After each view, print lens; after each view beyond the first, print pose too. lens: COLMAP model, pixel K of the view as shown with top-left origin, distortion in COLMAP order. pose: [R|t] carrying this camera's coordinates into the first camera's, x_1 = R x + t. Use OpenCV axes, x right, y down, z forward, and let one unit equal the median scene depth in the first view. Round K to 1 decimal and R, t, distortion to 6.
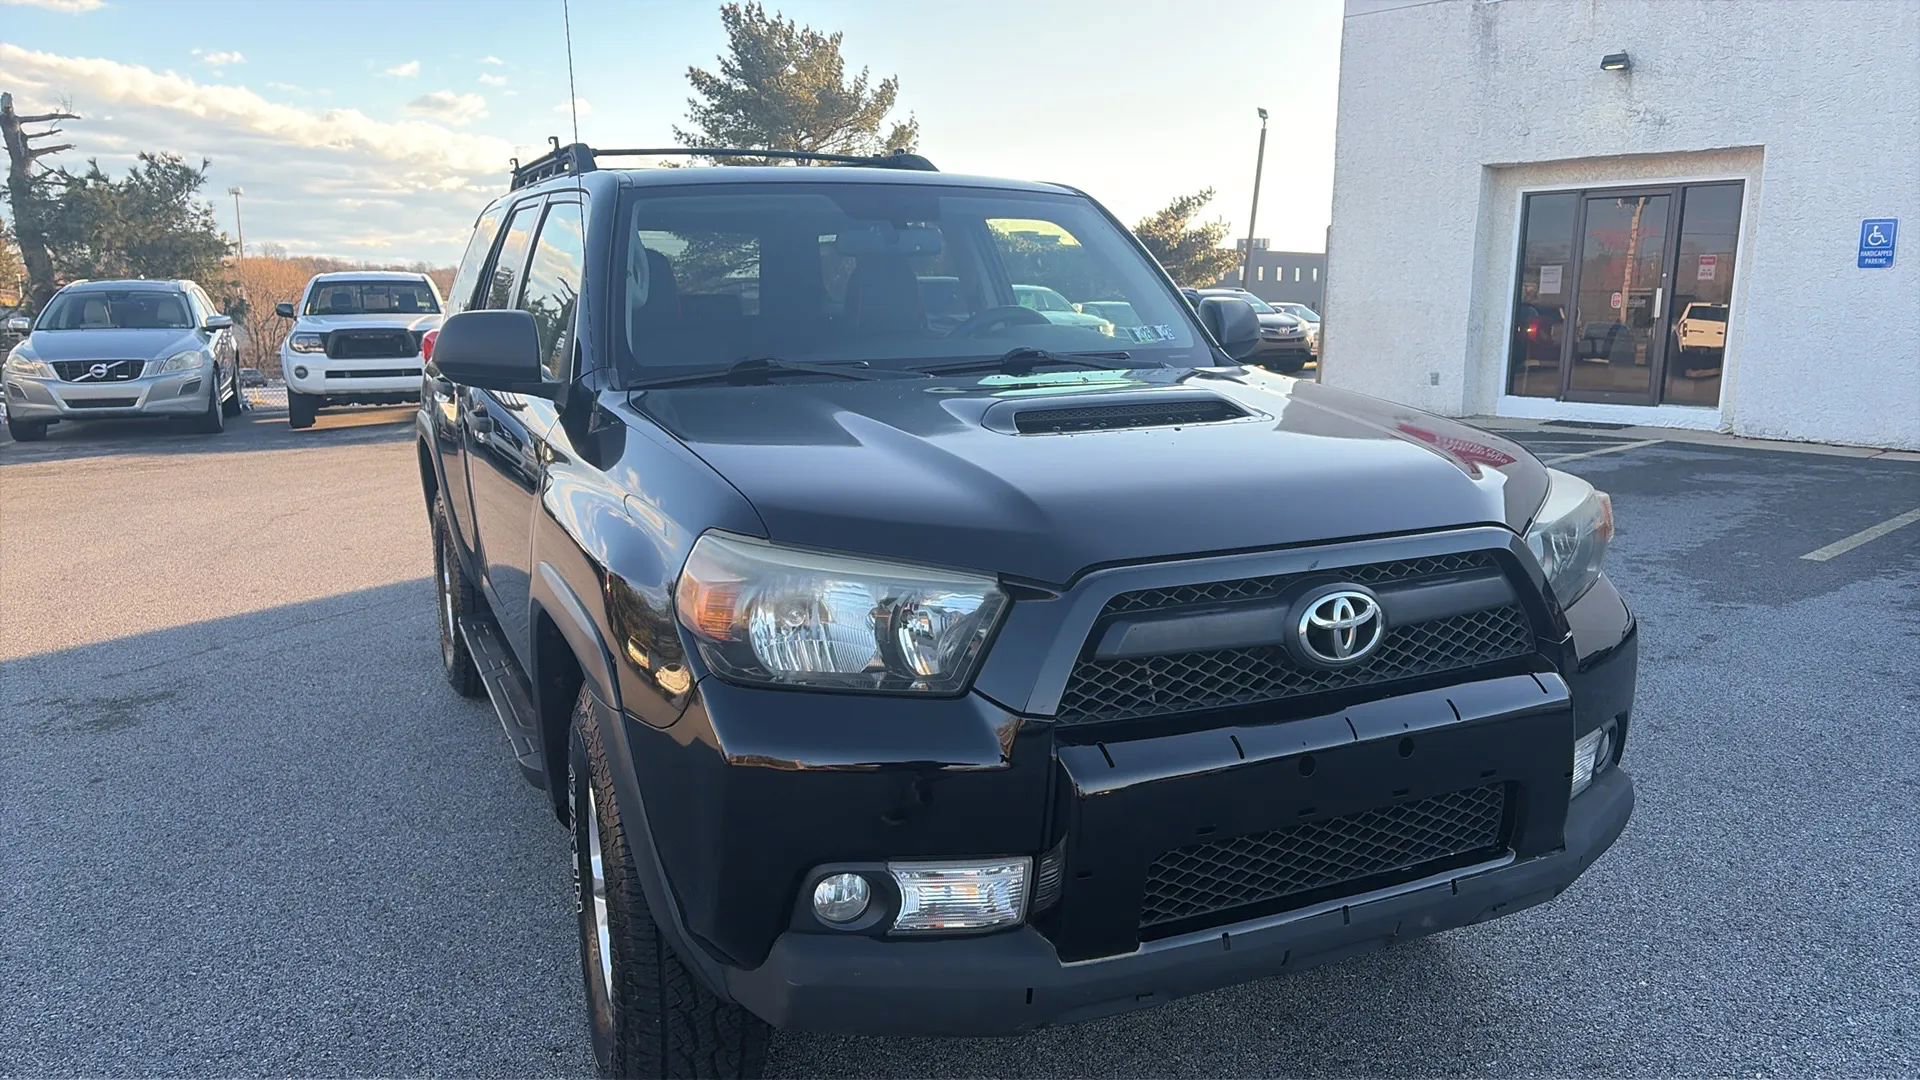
lens RADIAL K [[1378.6, 0, 936.1], [0, 1378.6, 552.4], [0, 0, 1]] dist [0.052780, -0.054212]
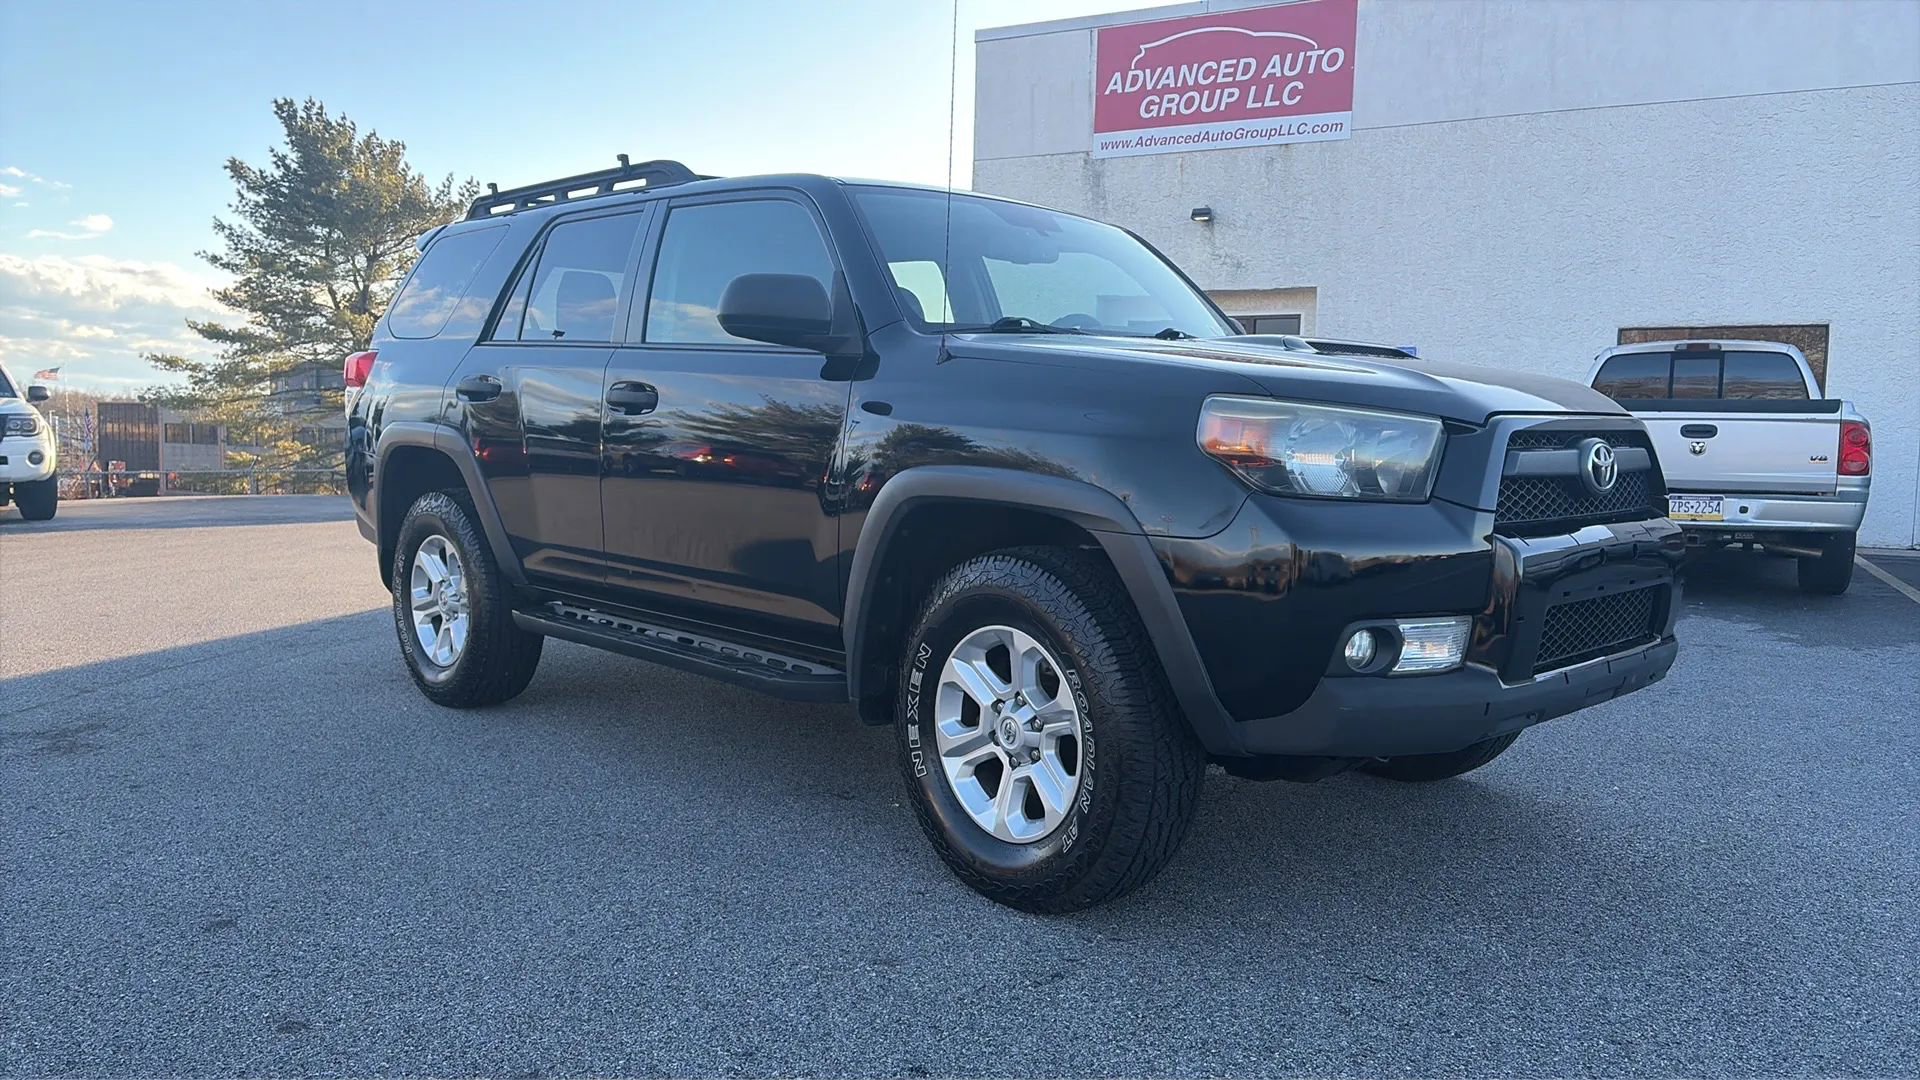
lens RADIAL K [[1378.6, 0, 957.3], [0, 1378.6, 557.4], [0, 0, 1]] dist [0.052780, -0.054212]
pose [[0.938308, -0.013150, 0.345551, -0.135172], [0.045173, 0.995375, -0.084783, 0.038211], [-0.342838, 0.095163, 0.934562, -0.022271]]
